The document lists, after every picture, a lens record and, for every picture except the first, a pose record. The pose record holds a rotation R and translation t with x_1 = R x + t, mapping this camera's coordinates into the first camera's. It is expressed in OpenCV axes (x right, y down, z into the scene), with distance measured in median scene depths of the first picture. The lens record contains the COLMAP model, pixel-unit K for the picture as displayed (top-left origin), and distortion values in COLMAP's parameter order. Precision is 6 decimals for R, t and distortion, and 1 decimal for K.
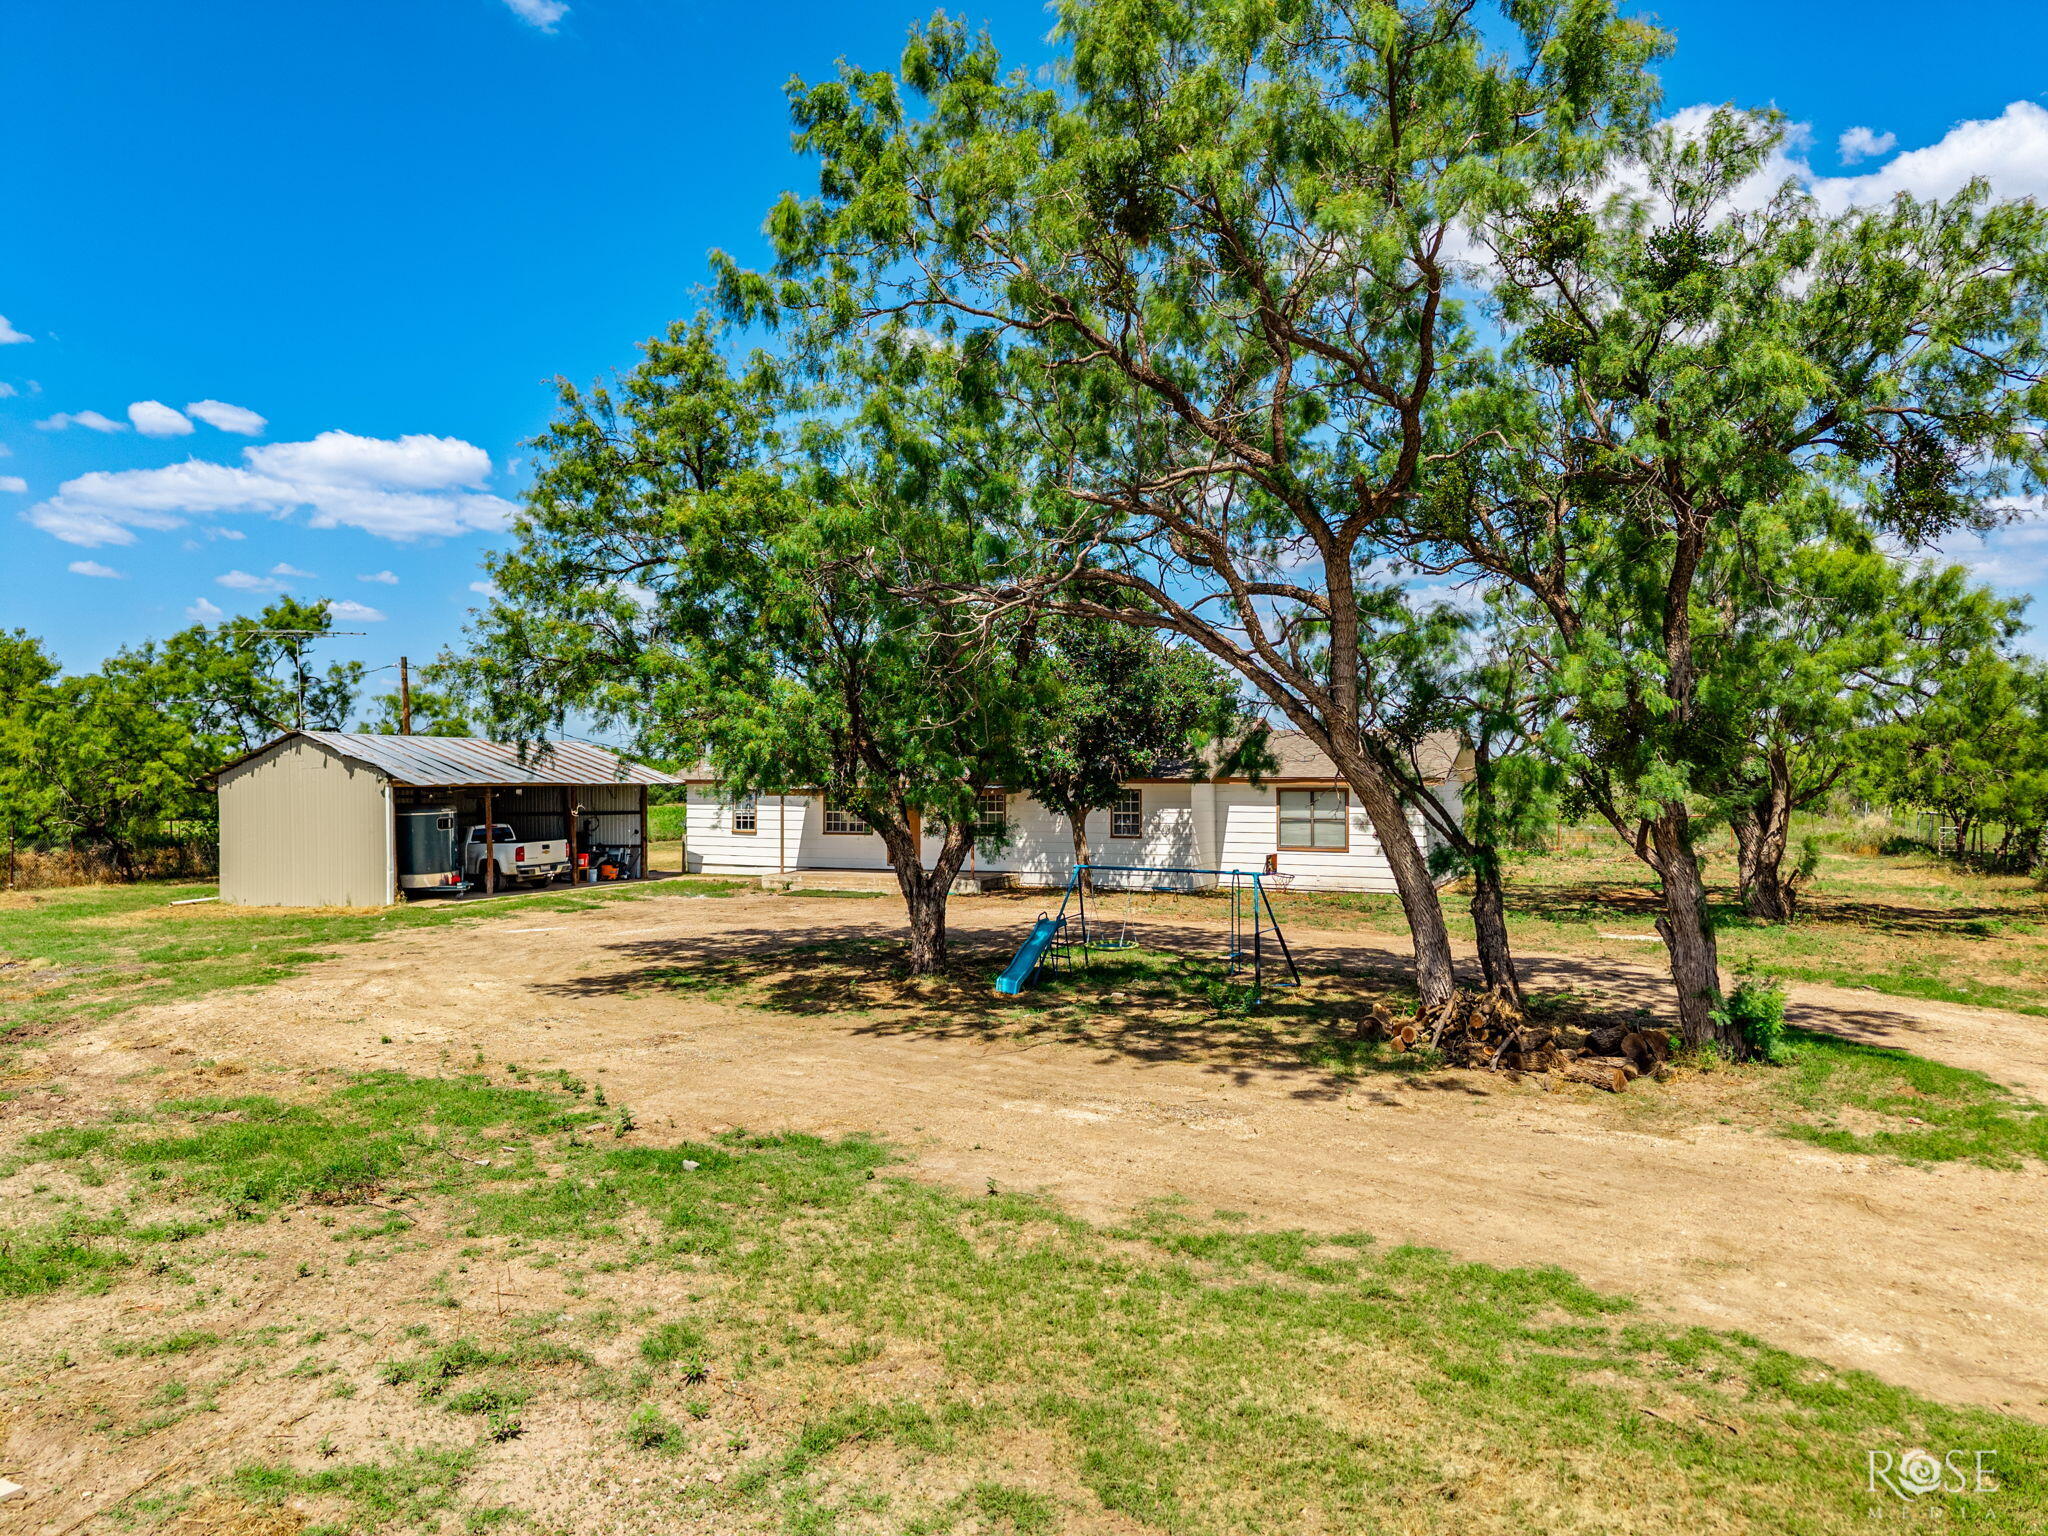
lens RADIAL K [[1374.0, 0, 1029.4], [0, 1374.0, 766.4], [0, 0, 1]] dist [0.014493, -0.009201]
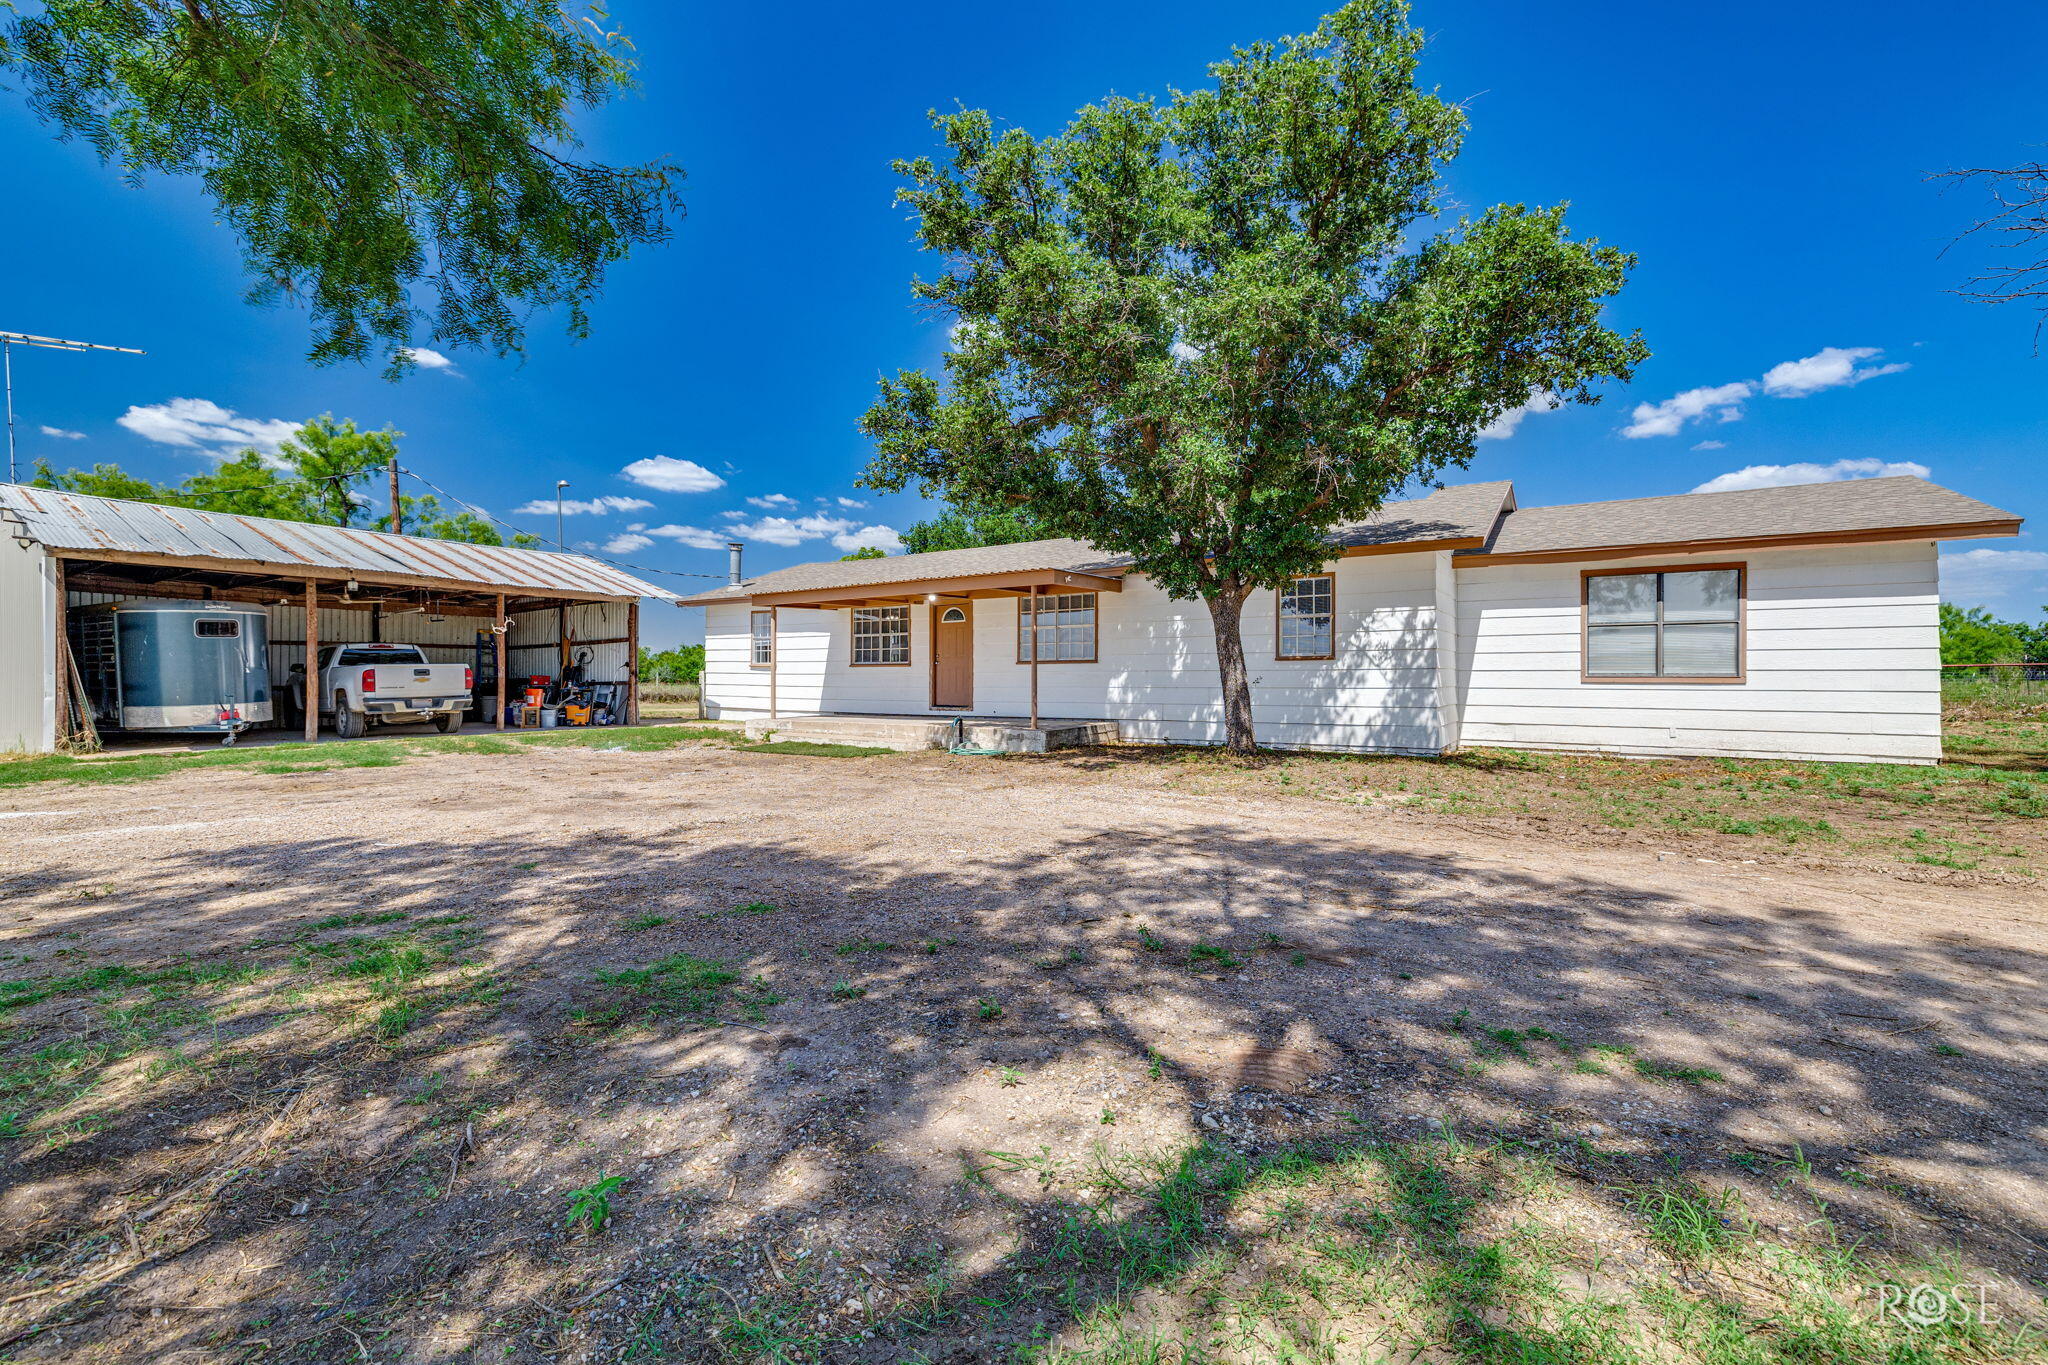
lens RADIAL K [[860.6, 0, 1024.0], [0, 860.6, 682.5], [0, 0, 1]] dist [-0.000029, 0.000000]
pose [[0.987826, 0.003825, -0.155513, 0.010201], [-0.002216, 0.999942, 0.010518, 0.057739], [0.155544, -0.010046, 0.987778, 0.617507]]
